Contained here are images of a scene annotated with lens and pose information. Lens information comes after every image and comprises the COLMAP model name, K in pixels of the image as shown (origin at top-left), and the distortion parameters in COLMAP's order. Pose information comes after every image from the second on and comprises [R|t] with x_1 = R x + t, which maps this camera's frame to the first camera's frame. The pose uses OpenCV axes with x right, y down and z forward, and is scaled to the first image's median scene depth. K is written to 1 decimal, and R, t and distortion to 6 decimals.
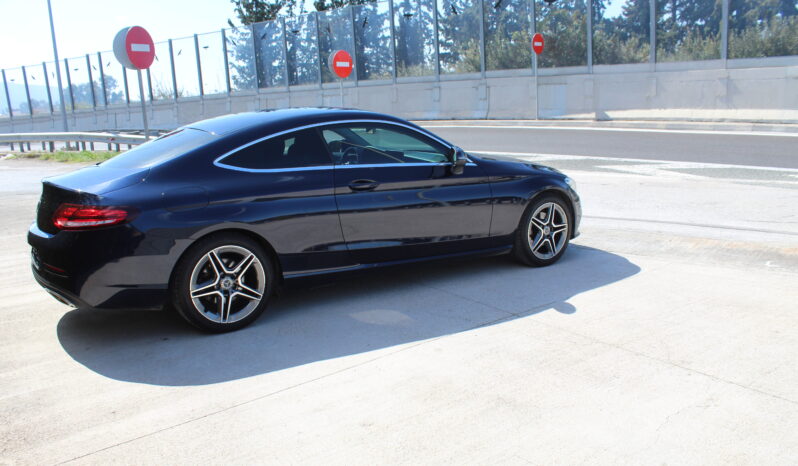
lens RADIAL K [[673.3, 0, 399.0], [0, 673.3, 233.0], [0, 0, 1]] dist [-0.174170, 0.170343]
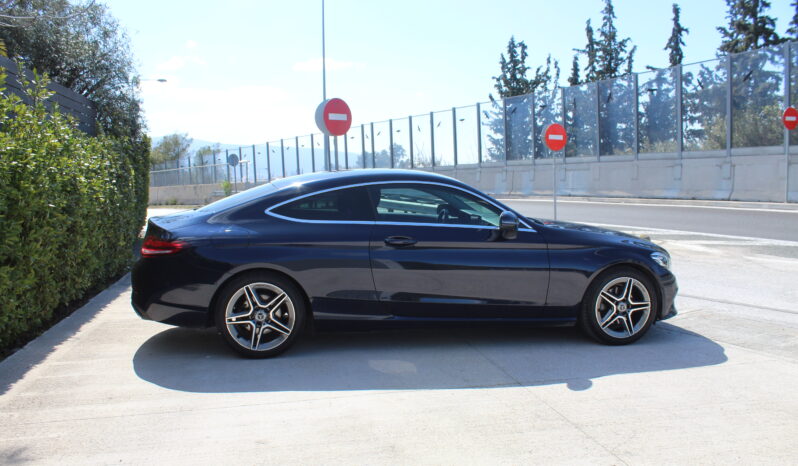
lens RADIAL K [[673.3, 0, 399.0], [0, 673.3, 233.0], [0, 0, 1]] dist [-0.174170, 0.170343]
pose [[0.915704, 0.062161, -0.397016, 0.293494], [-0.105225, 0.990582, -0.087602, 0.007367], [0.387832, 0.121993, 0.913621, 0.021938]]
